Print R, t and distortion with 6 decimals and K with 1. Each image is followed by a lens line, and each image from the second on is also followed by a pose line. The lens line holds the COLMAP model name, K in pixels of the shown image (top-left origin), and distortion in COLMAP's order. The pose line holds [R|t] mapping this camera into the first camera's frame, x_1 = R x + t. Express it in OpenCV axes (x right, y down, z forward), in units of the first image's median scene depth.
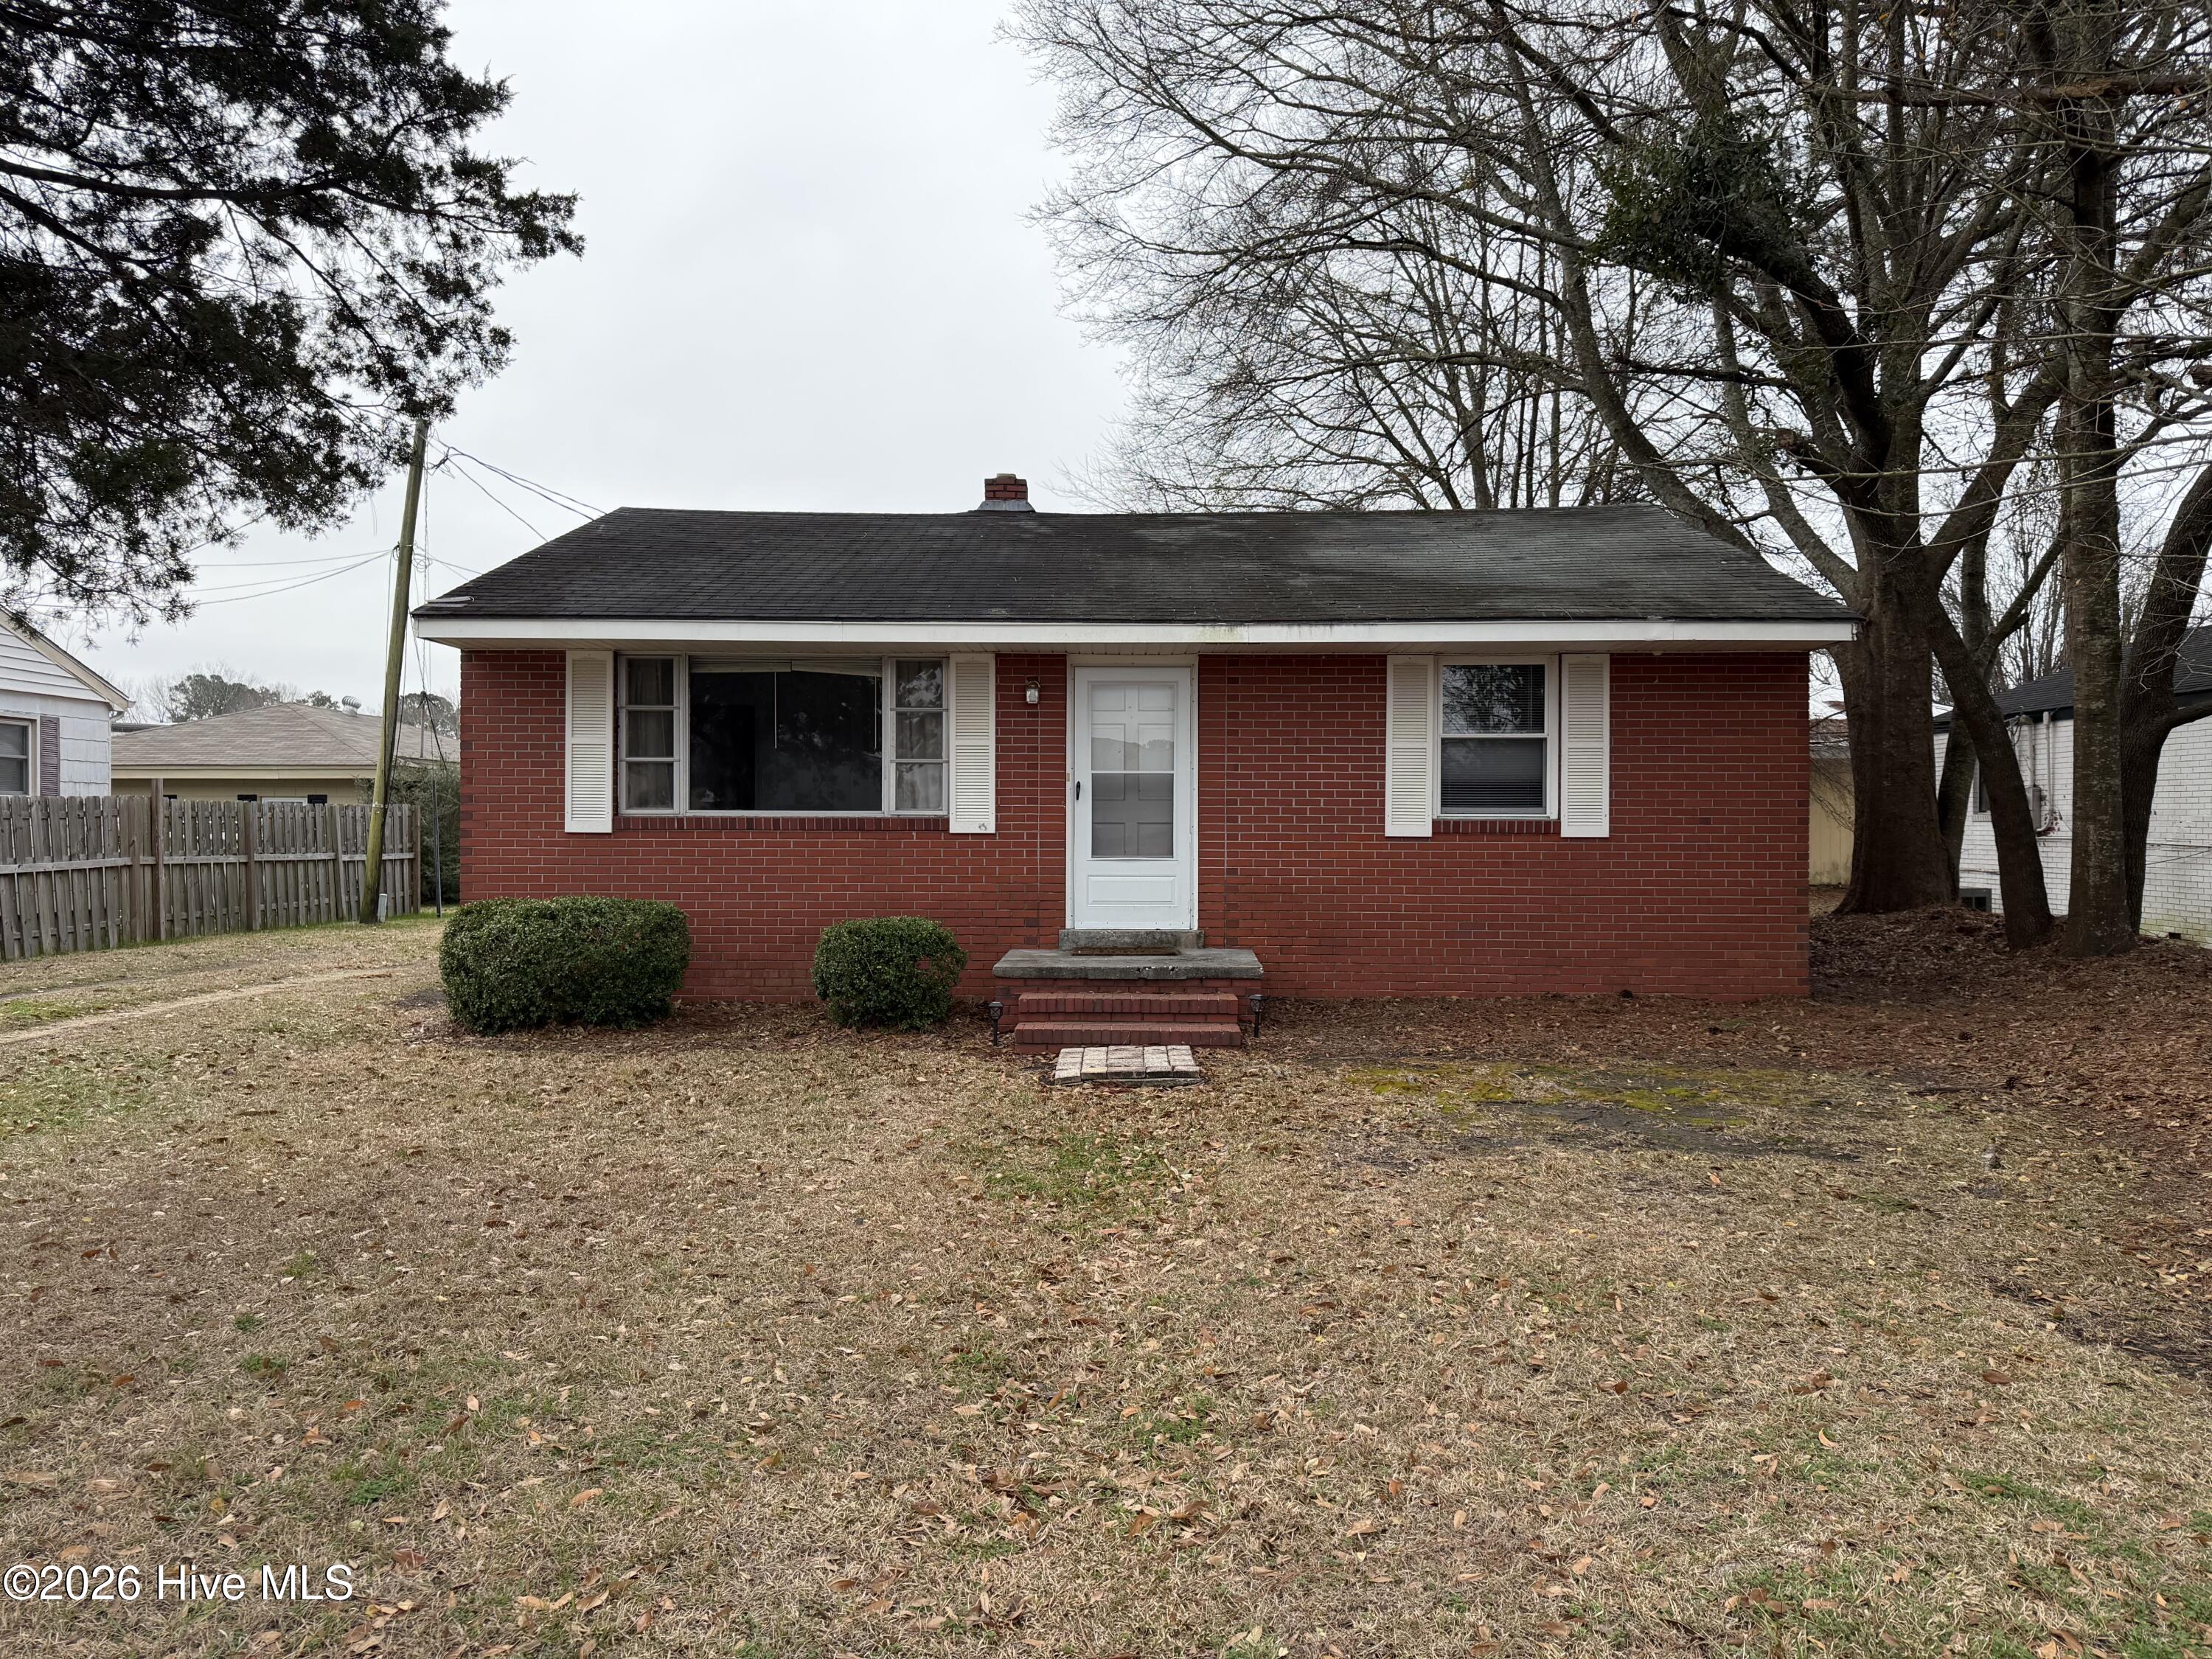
lens RADIAL K [[1531.3, 0, 1107.2], [0, 1531.3, 827.4], [0, 0, 1]] dist [0.009164, -0.028857]
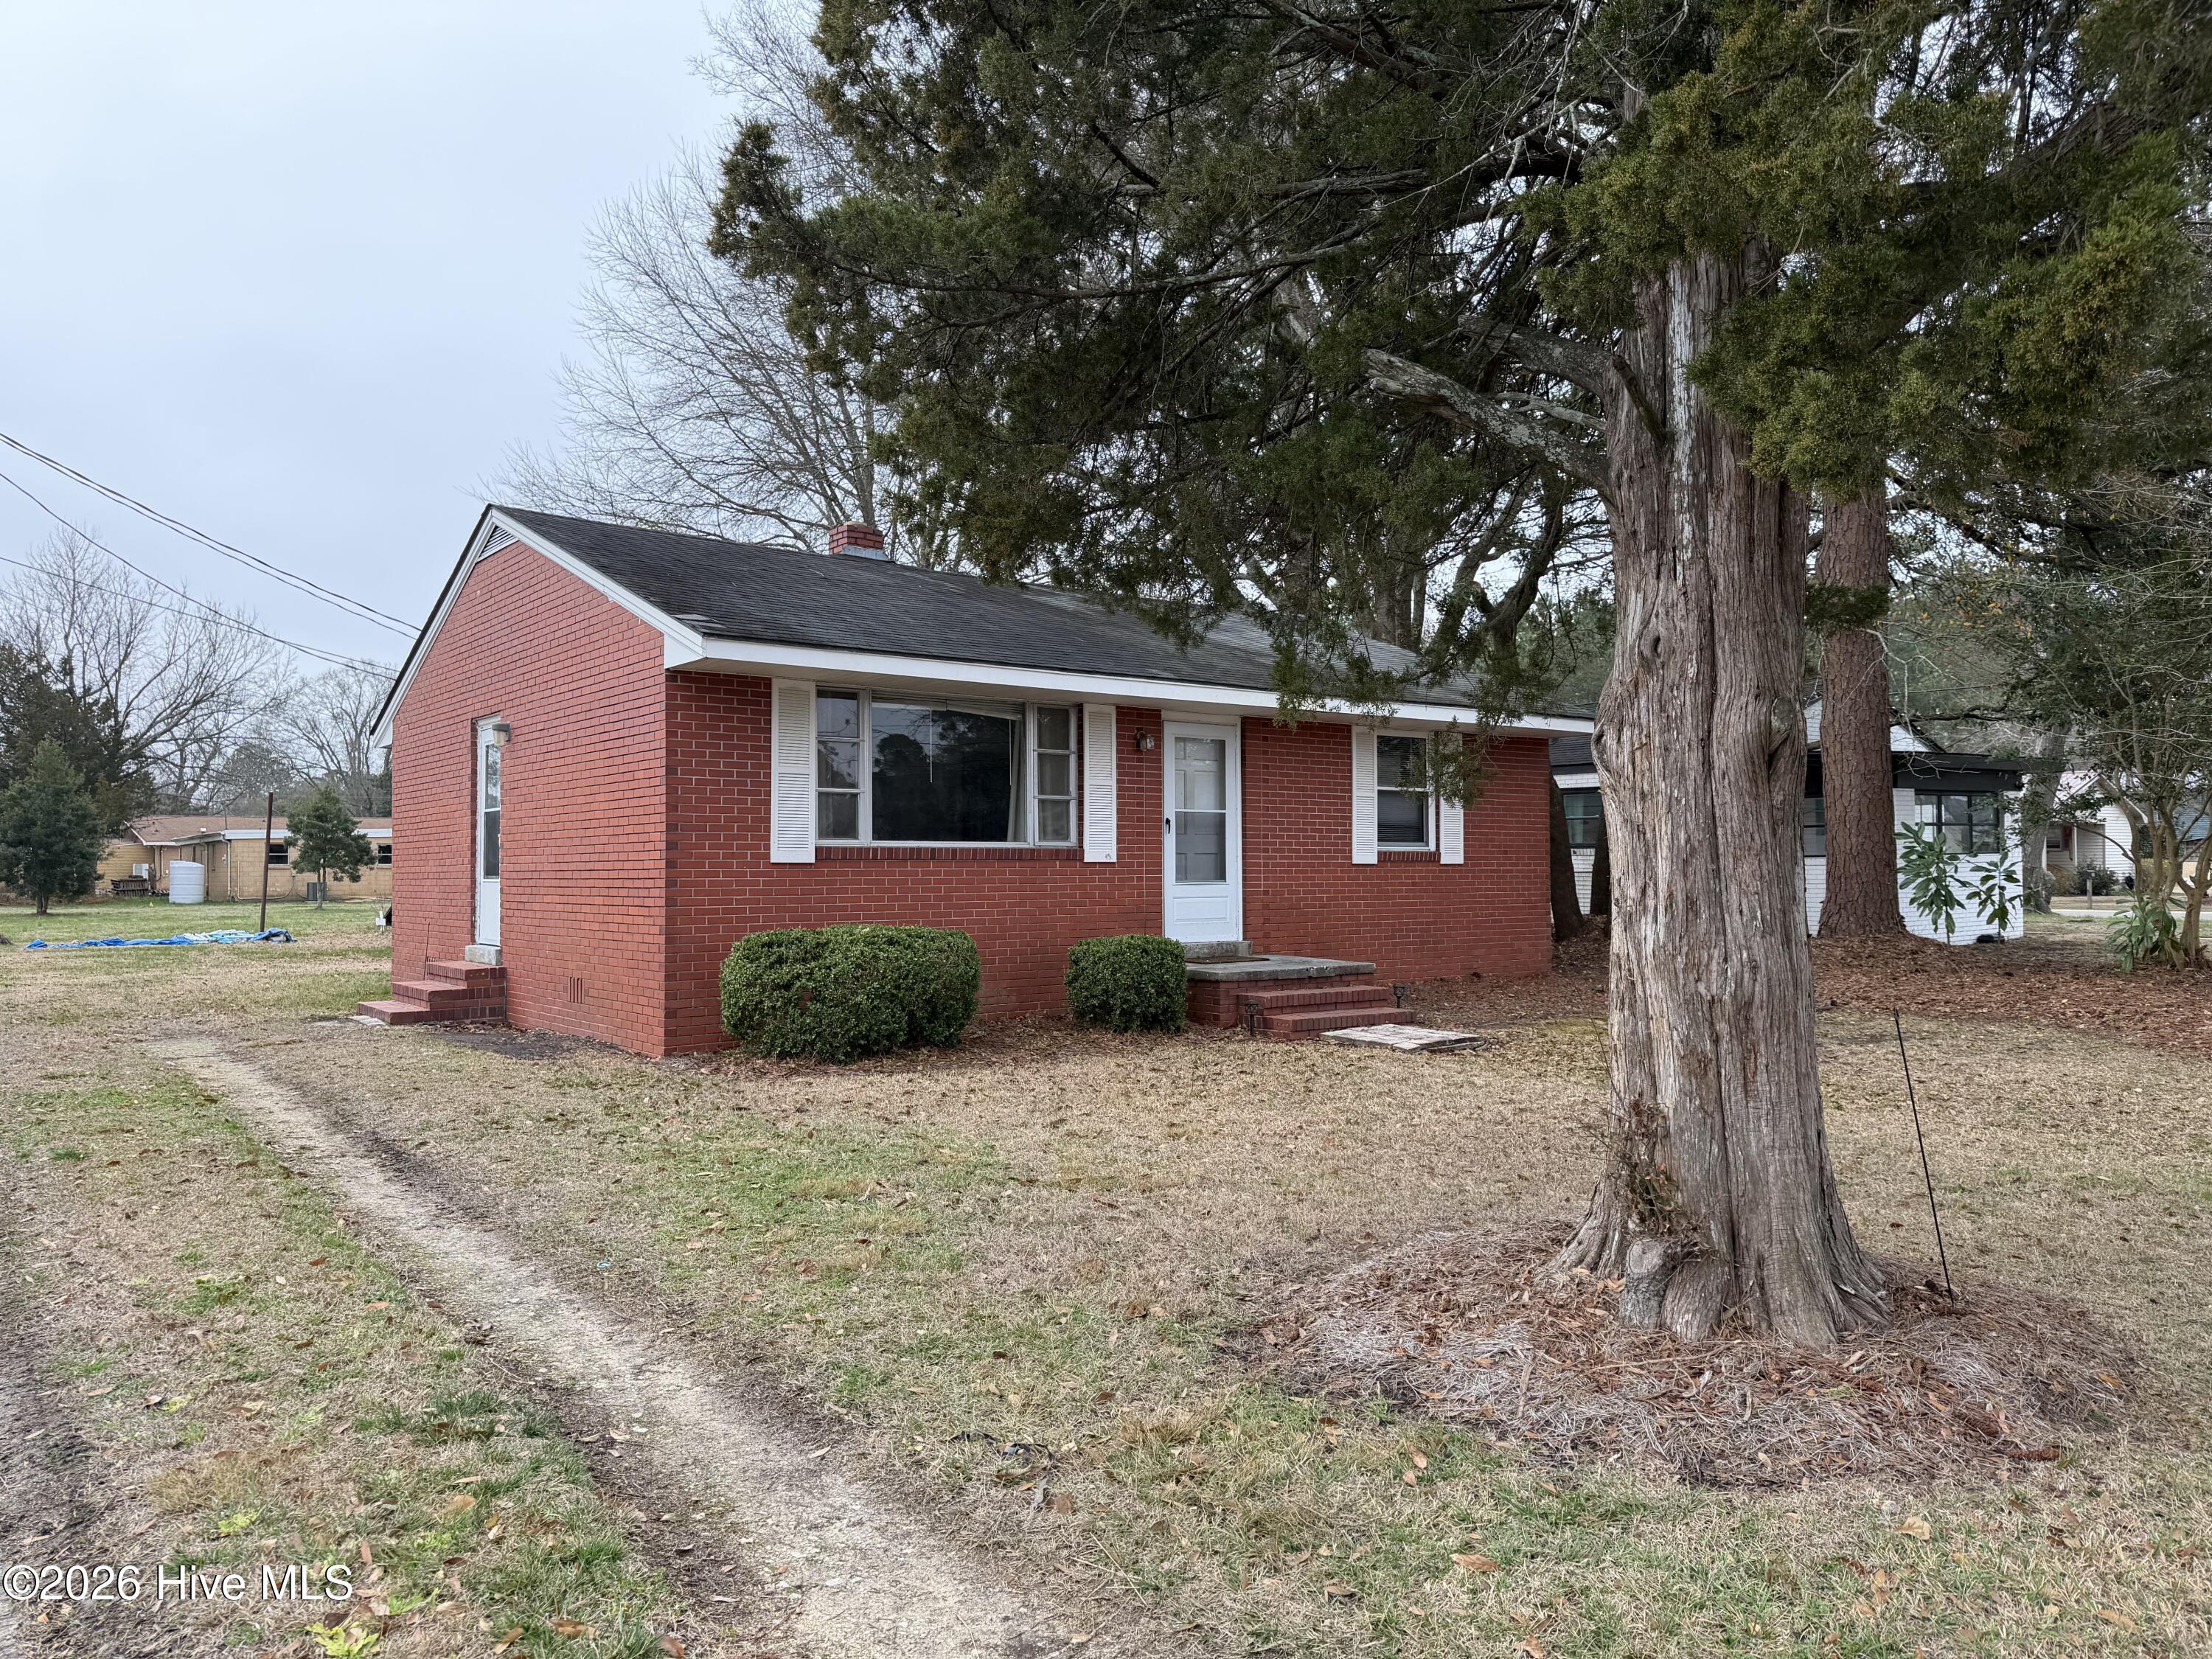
lens RADIAL K [[1531.3, 0, 1119.3], [0, 1531.3, 835.1], [0, 0, 1]] dist [0.009164, -0.028857]
pose [[0.794455, 0.007454, 0.607277, -0.764027], [0.018431, 0.999168, -0.036377, 0.025192], [-0.607043, 0.040093, 0.793657, 0.088348]]
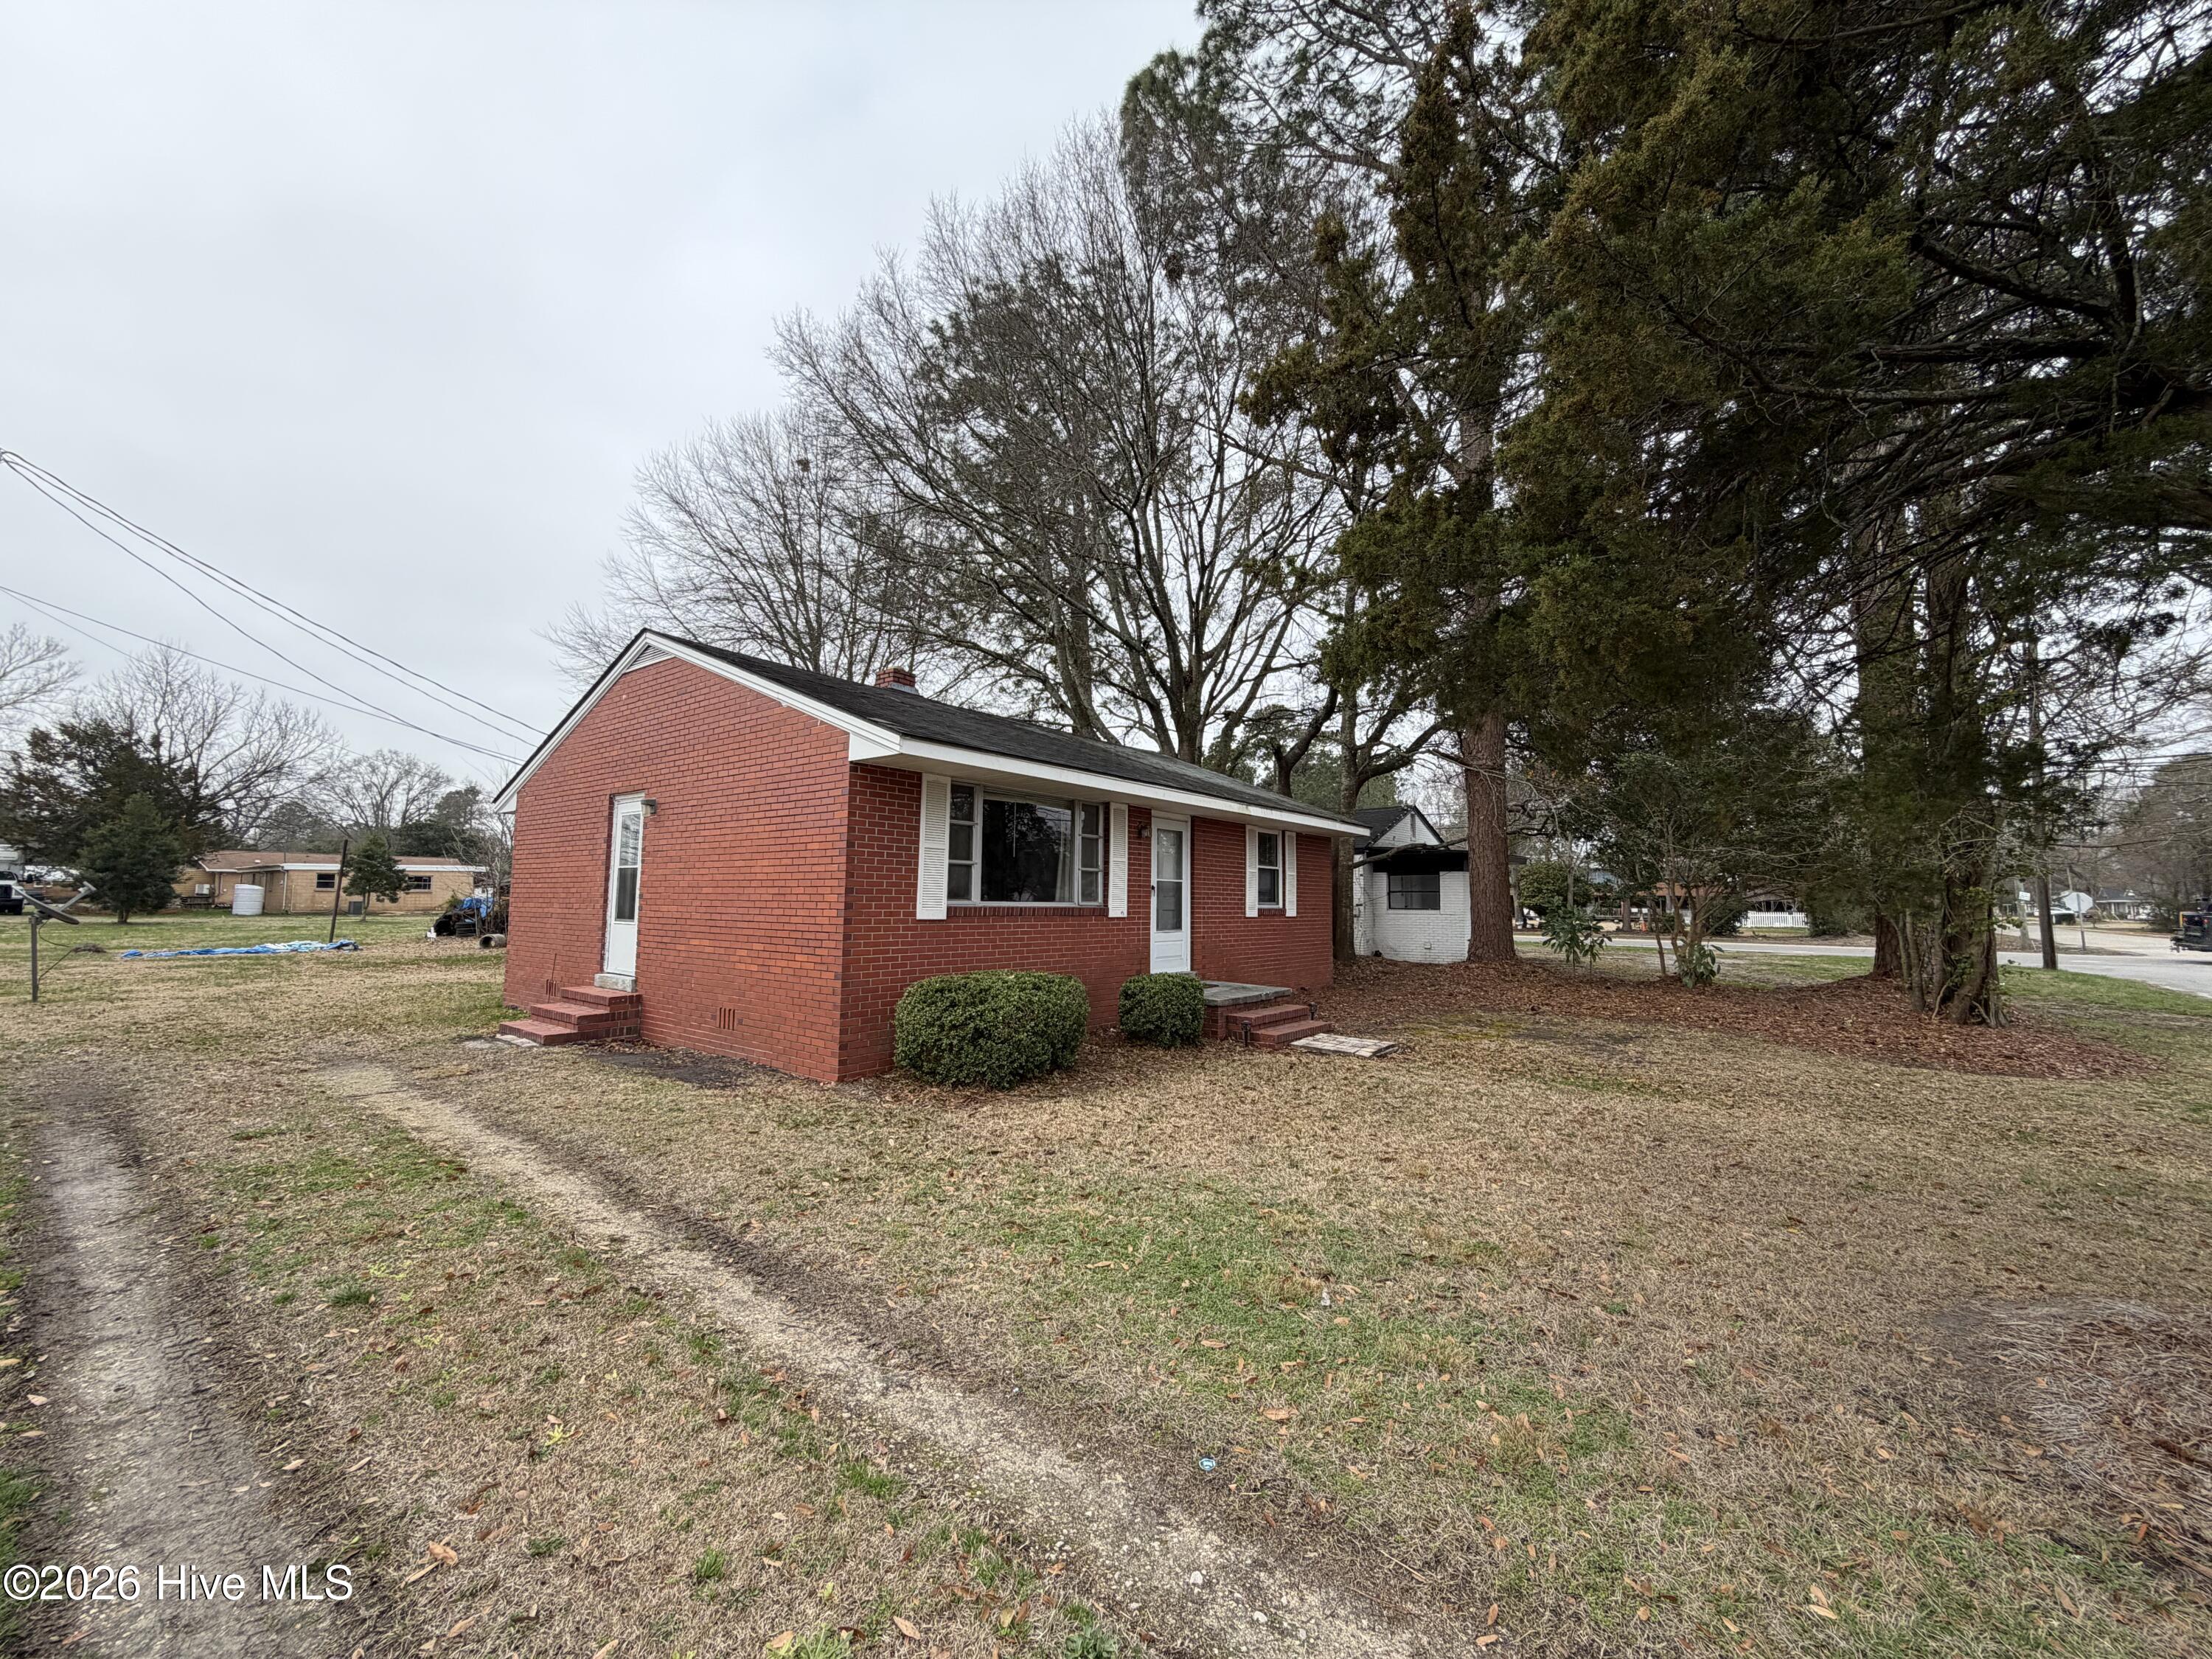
lens RADIAL K [[882.7, 0, 1096.7], [0, 882.7, 822.2], [0, 0, 1]] dist [-0.004005, 0.000918]
pose [[0.635594, 0.075237, 0.768349, -0.804333], [0.003083, 0.994985, -0.099980, -0.002919], [-0.772018, 0.065916, 0.632174, 0.432438]]
